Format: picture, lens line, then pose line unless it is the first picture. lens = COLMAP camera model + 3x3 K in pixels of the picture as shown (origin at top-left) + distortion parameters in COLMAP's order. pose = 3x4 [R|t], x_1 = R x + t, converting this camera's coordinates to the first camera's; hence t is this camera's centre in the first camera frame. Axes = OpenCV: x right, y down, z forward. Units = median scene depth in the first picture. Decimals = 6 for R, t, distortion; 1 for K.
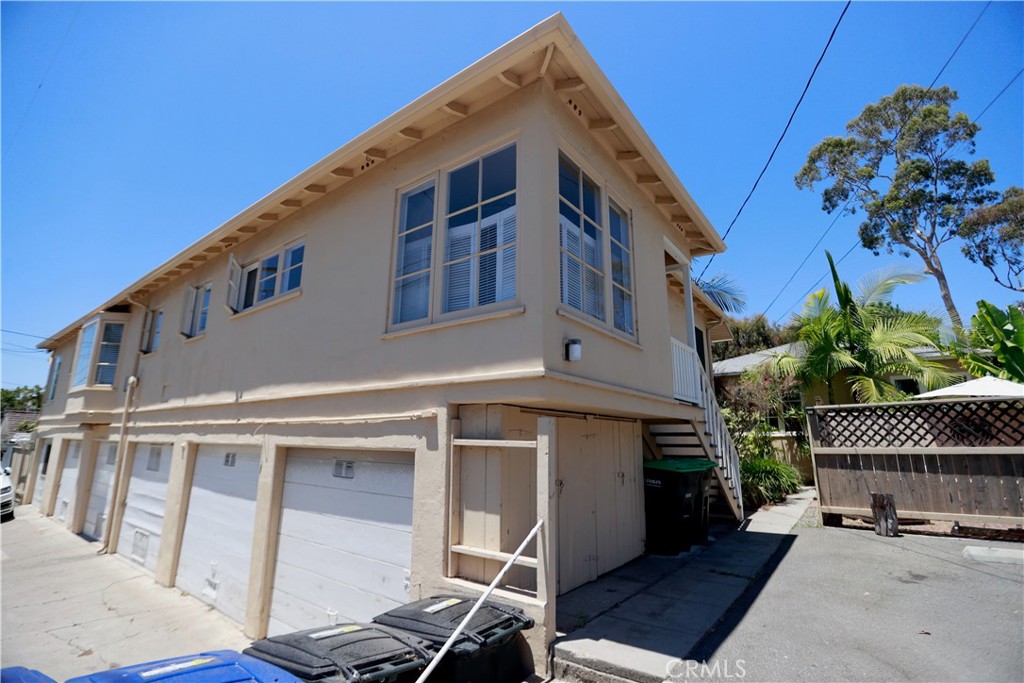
lens RADIAL K [[467.3, 0, 509.3], [0, 467.3, 340.8], [0, 0, 1]] dist [-0.040625, 0.011177]
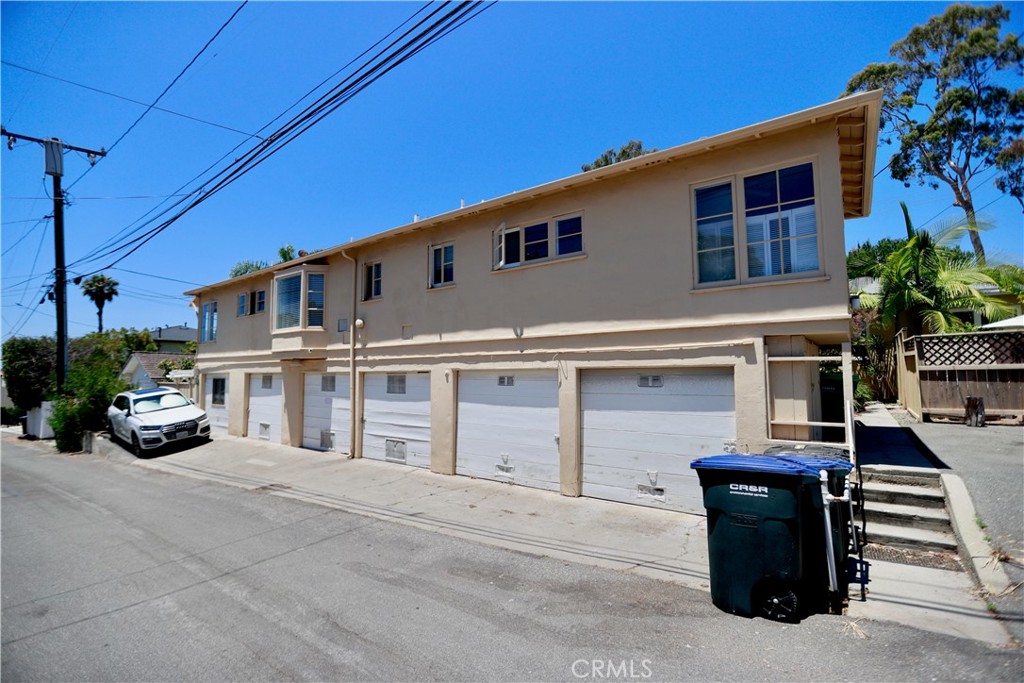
lens RADIAL K [[467.3, 0, 517.7], [0, 467.3, 340.0], [0, 0, 1]] dist [-0.040625, 0.011177]
pose [[0.999881, -0.014659, 0.004831, -0.401849], [0.013833, 0.989944, 0.140780, -0.034414], [-0.006846, -0.140696, 0.990029, -0.229283]]
